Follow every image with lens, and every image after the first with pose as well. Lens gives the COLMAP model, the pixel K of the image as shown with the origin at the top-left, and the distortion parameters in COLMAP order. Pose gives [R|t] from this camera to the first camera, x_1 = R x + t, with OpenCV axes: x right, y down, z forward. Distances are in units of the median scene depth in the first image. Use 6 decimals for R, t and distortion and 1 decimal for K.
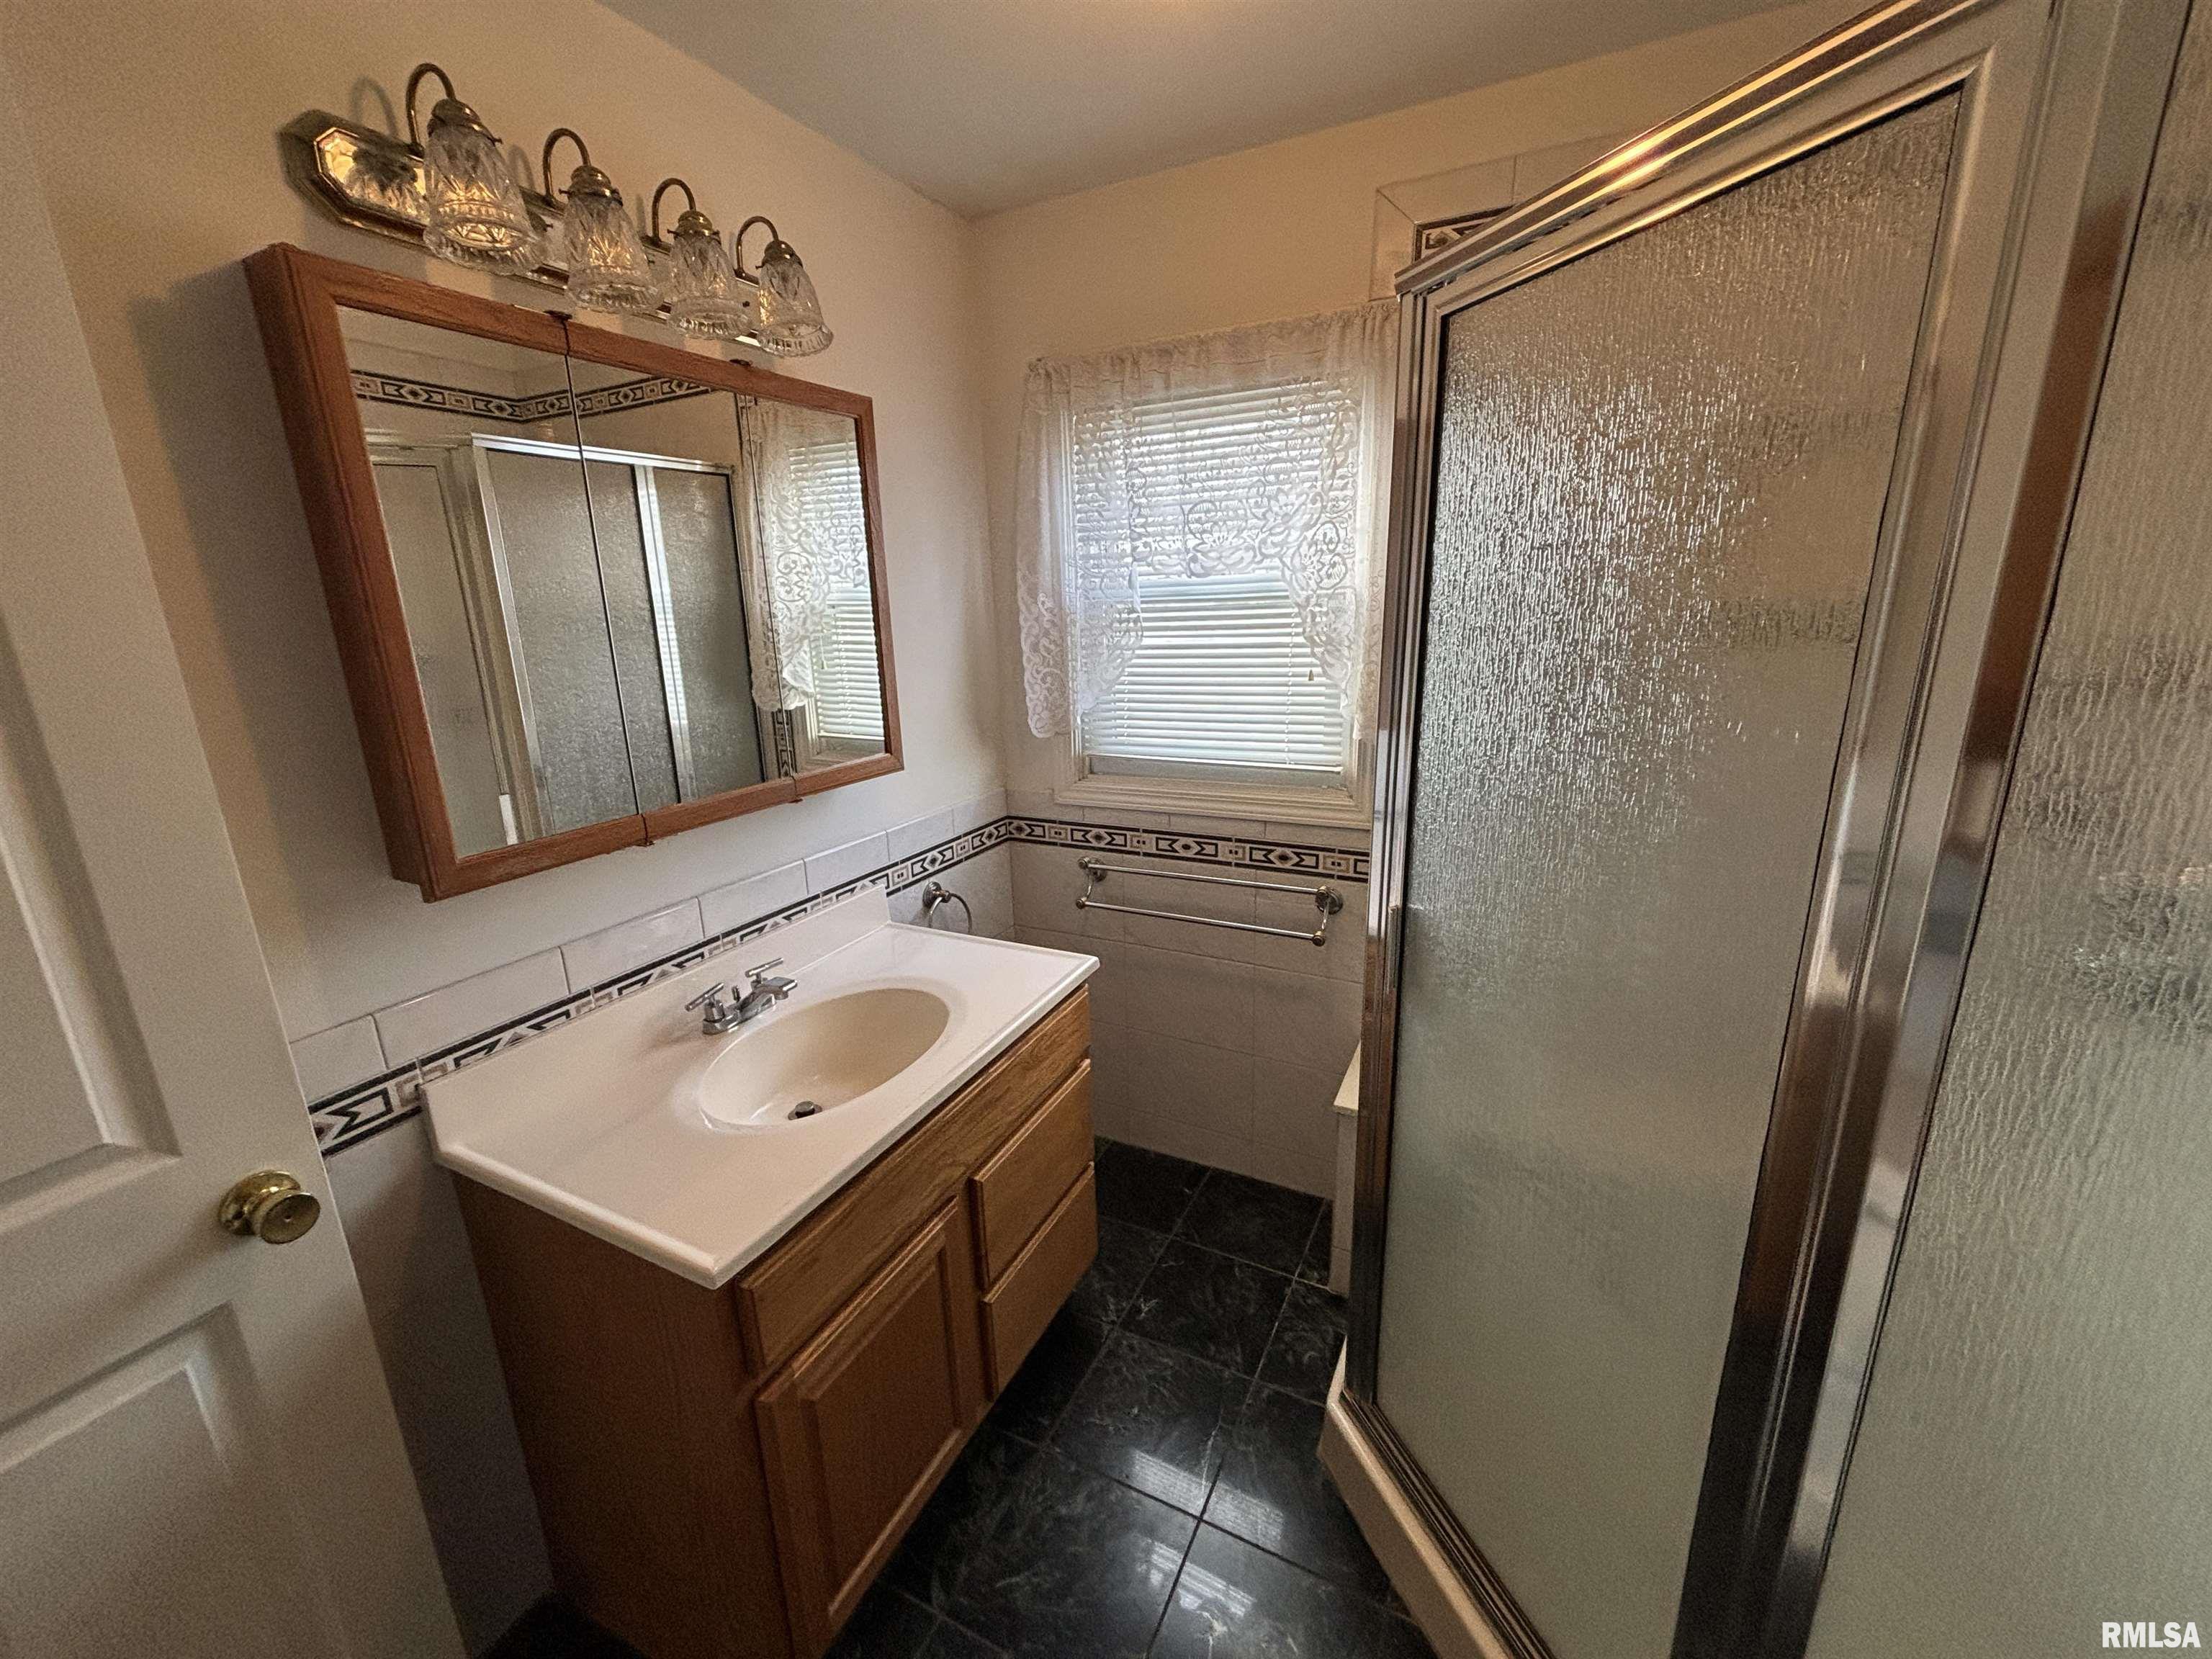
lens RADIAL K [[881.0, 0, 1101.6], [0, 881.0, 830.0], [0, 0, 1]] dist [0.017717, -0.000109]
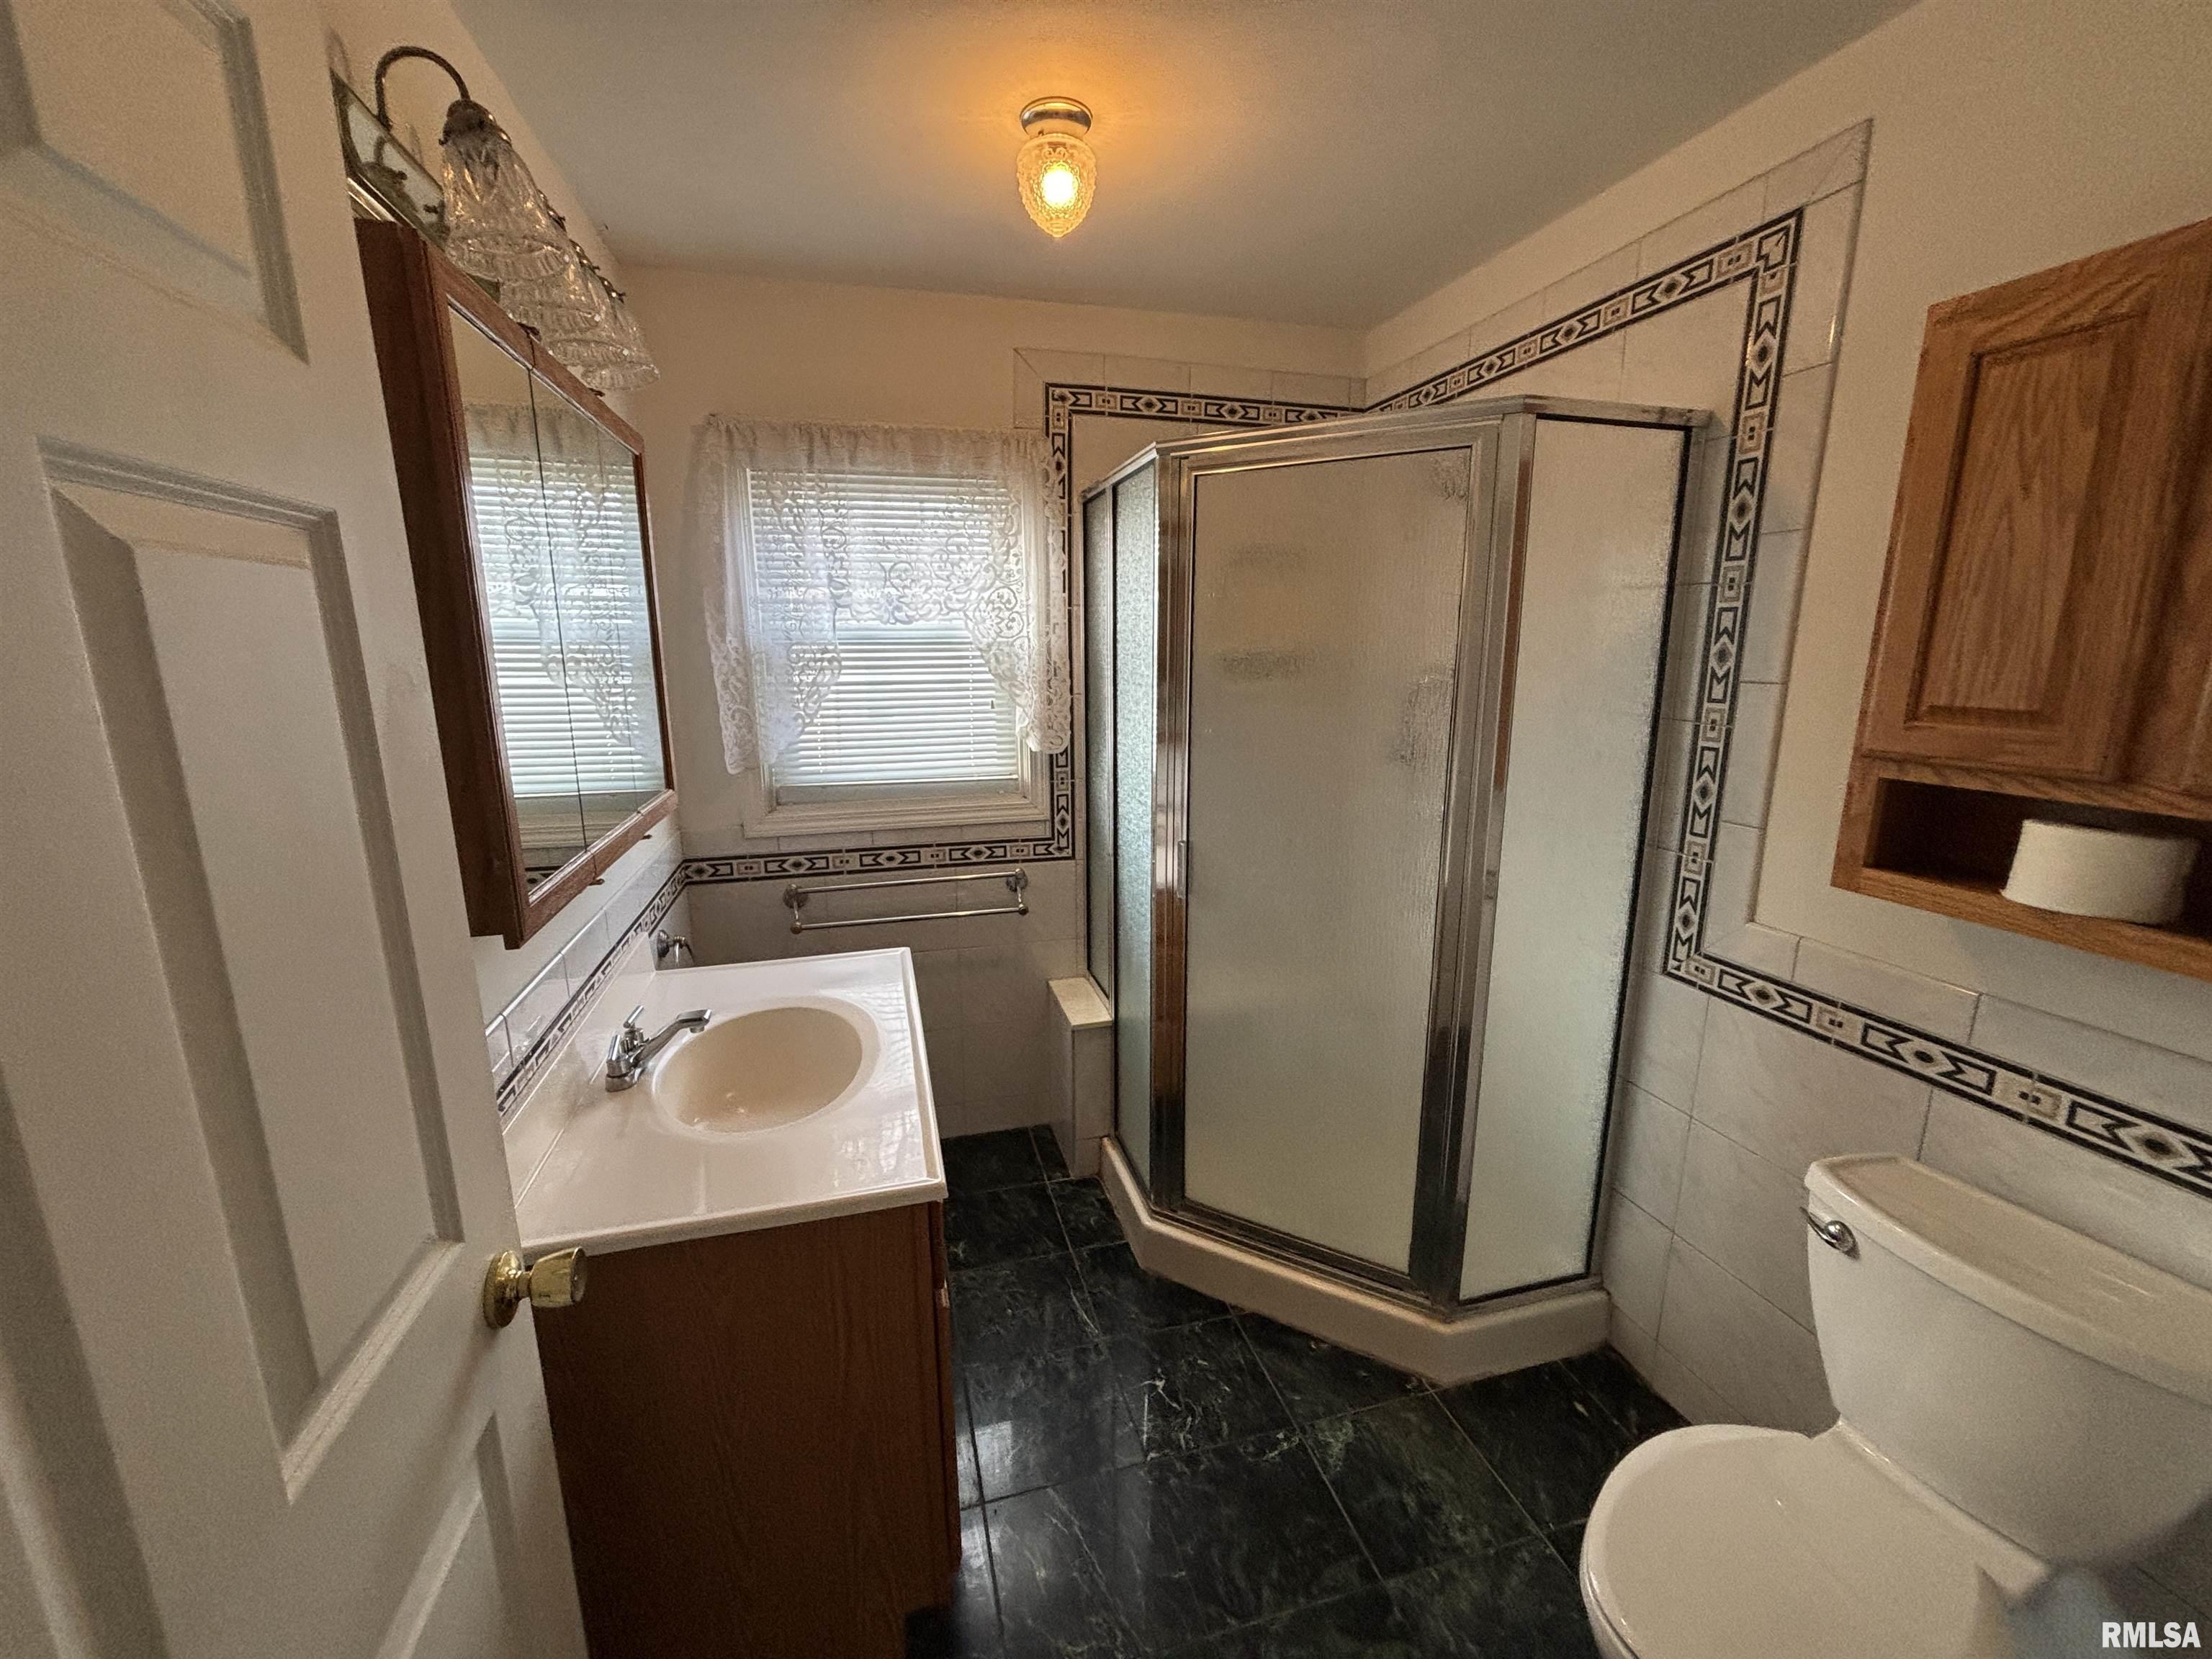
lens RADIAL K [[881.0, 0, 1105.2], [0, 881.0, 826.1], [0, 0, 1]] dist [0.017717, -0.000109]
pose [[0.743154, -0.112402, 0.659612, -0.469838], [0.153547, 0.988131, -0.004611, 0.027401], [-0.651264, 0.104708, 0.751592, -0.038324]]
